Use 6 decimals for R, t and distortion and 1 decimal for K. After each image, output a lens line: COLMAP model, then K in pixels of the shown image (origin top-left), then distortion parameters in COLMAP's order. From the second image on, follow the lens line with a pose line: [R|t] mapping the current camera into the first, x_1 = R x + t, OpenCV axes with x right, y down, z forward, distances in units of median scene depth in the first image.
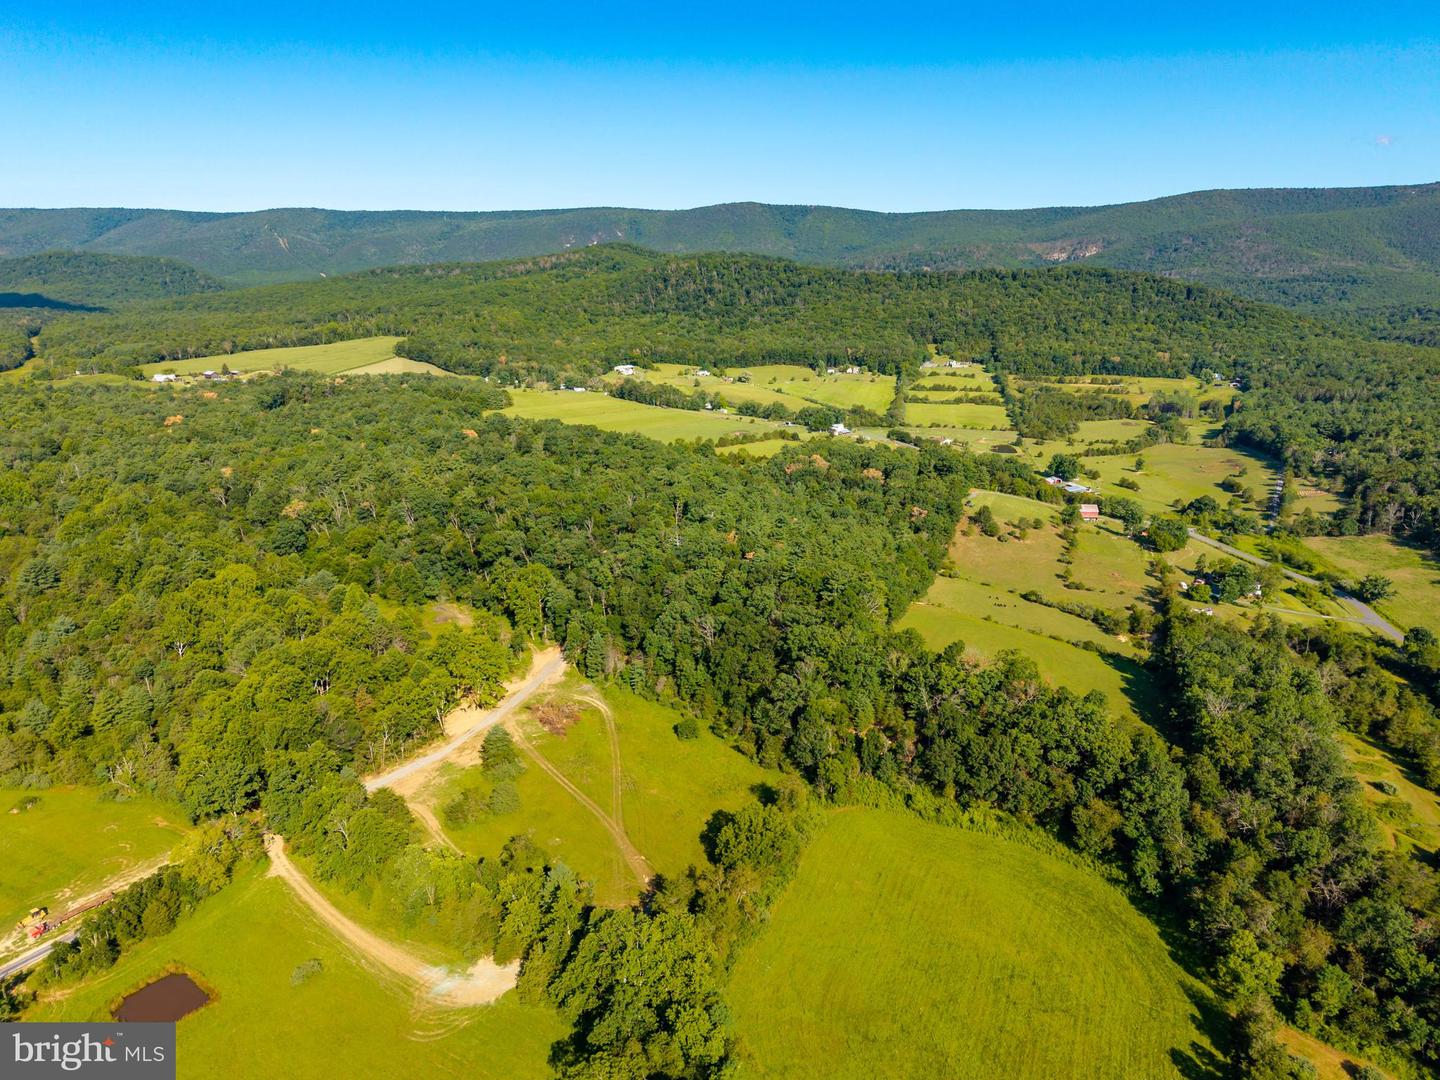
lens RADIAL K [[951.4, 0, 722.2], [0, 951.4, 544.7], [0, 0, 1]] dist [0.044571, -0.023706]
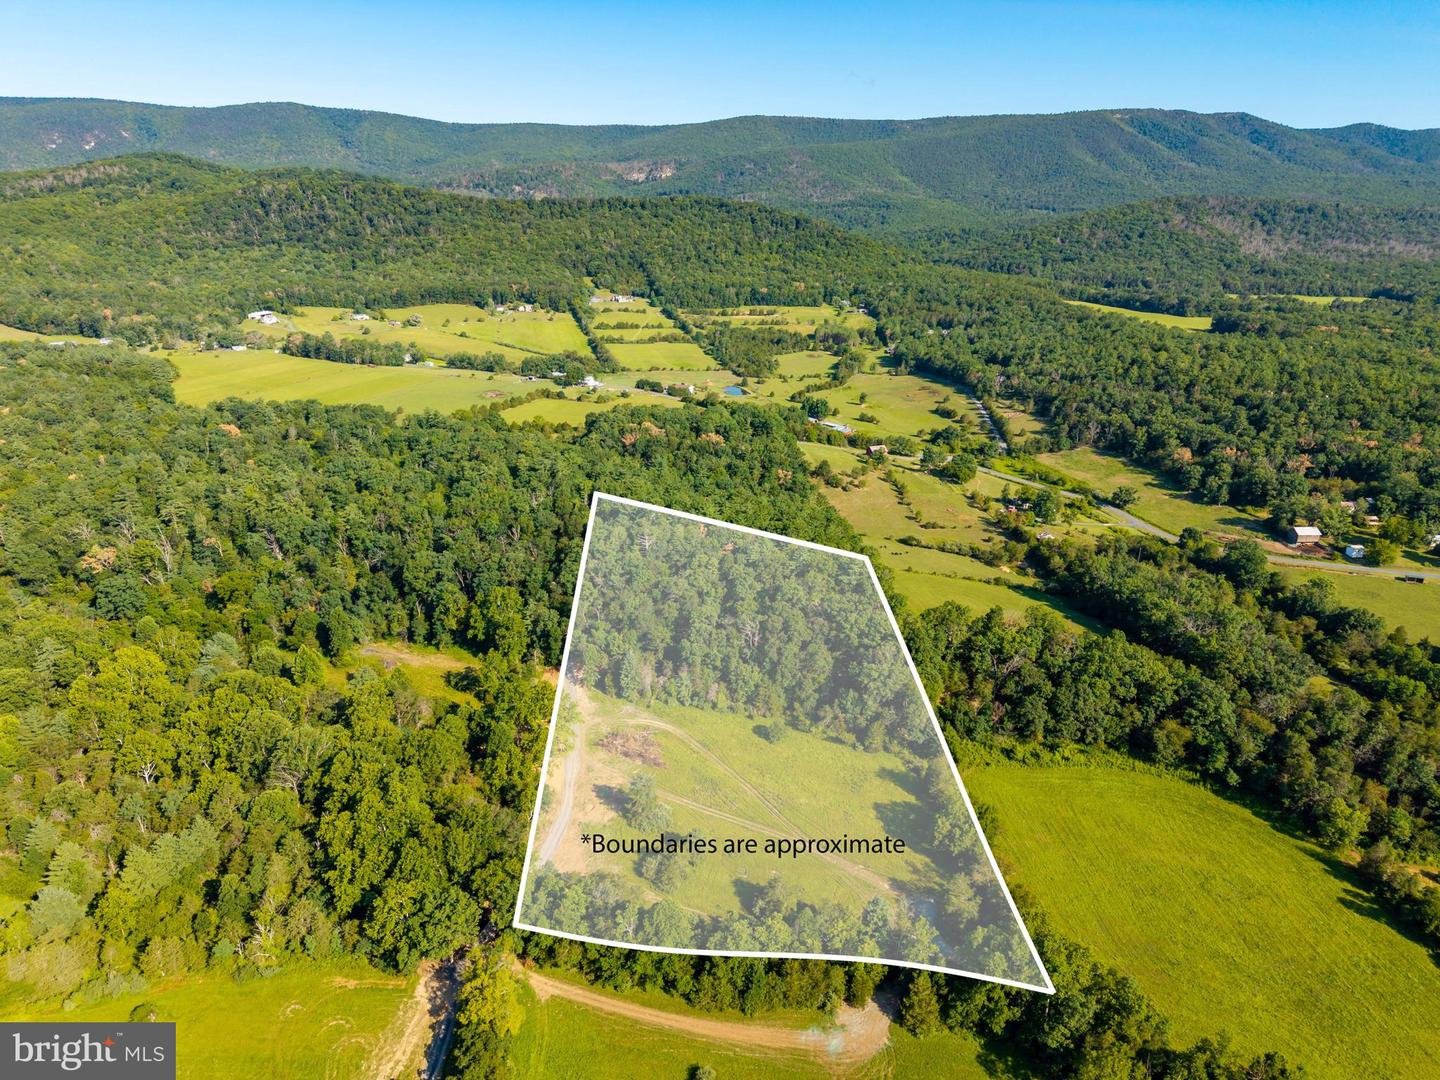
lens RADIAL K [[951.4, 0, 720.5], [0, 951.4, 539.6], [0, 0, 1]] dist [0.044571, -0.023706]
pose [[0.902057, -0.140892, 0.407974, -0.117062], [0.107673, 0.988794, 0.103403, -0.030513], [-0.417971, -0.049347, 0.907119, 0.023422]]
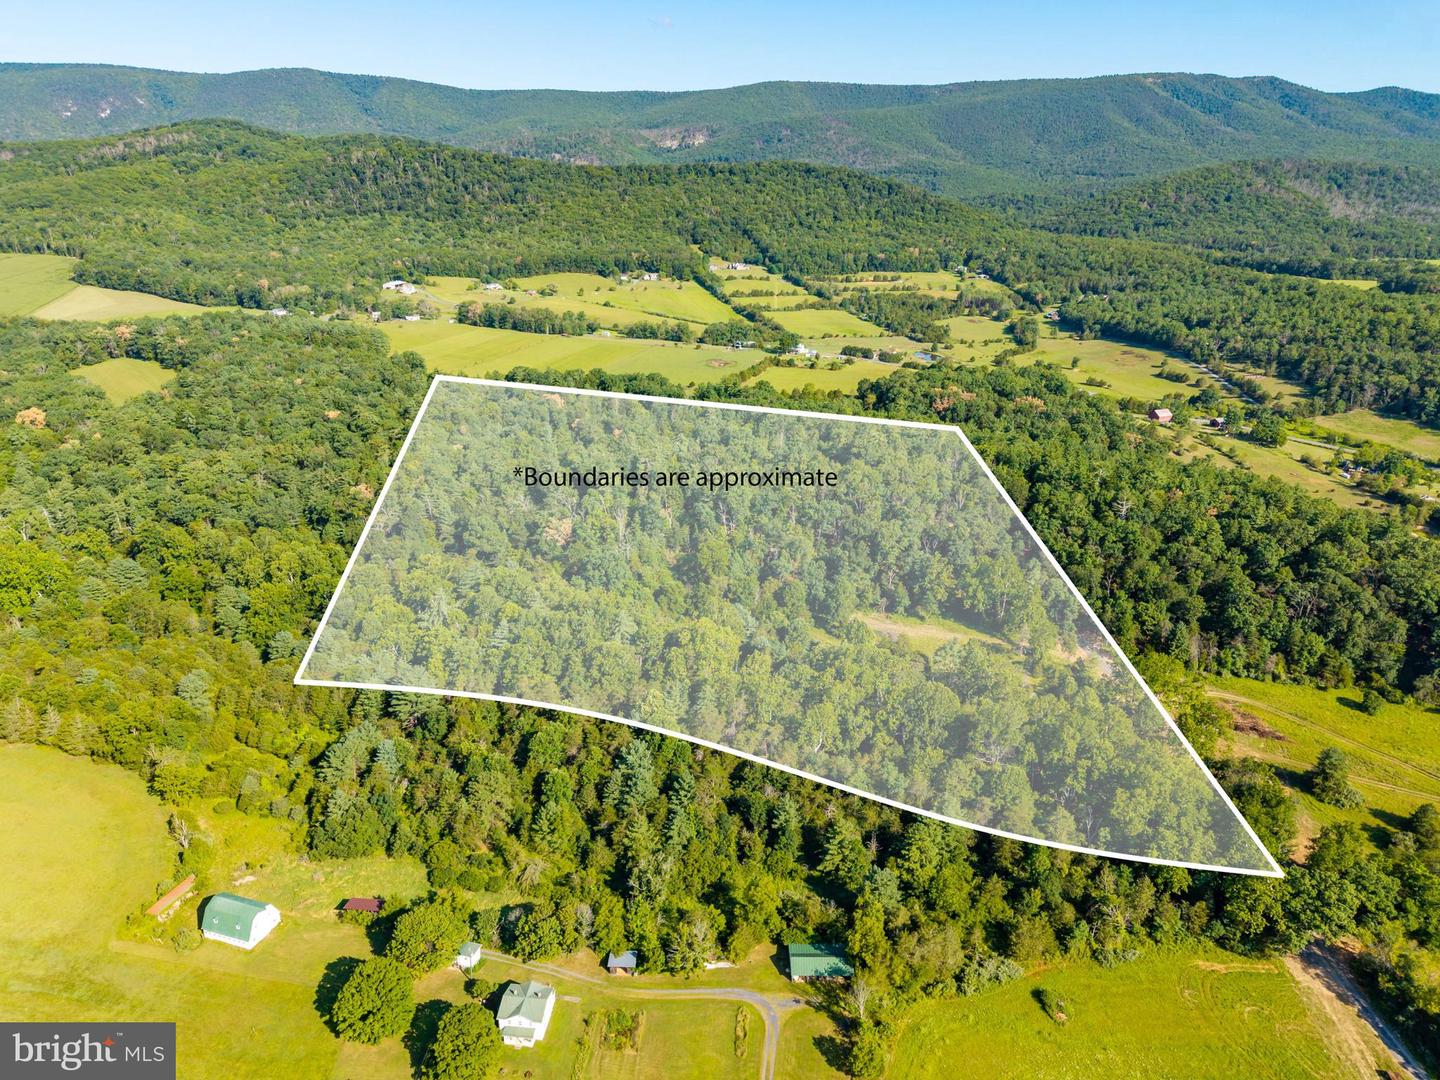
lens RADIAL K [[951.4, 0, 720.7], [0, 951.4, 537.0], [0, 0, 1]] dist [0.044571, -0.023706]
pose [[0.893475, -0.160486, 0.419459, -0.249972], [0.115587, 0.984683, 0.130535, -0.044848], [-0.433983, -0.068146, 0.898340, 0.098102]]
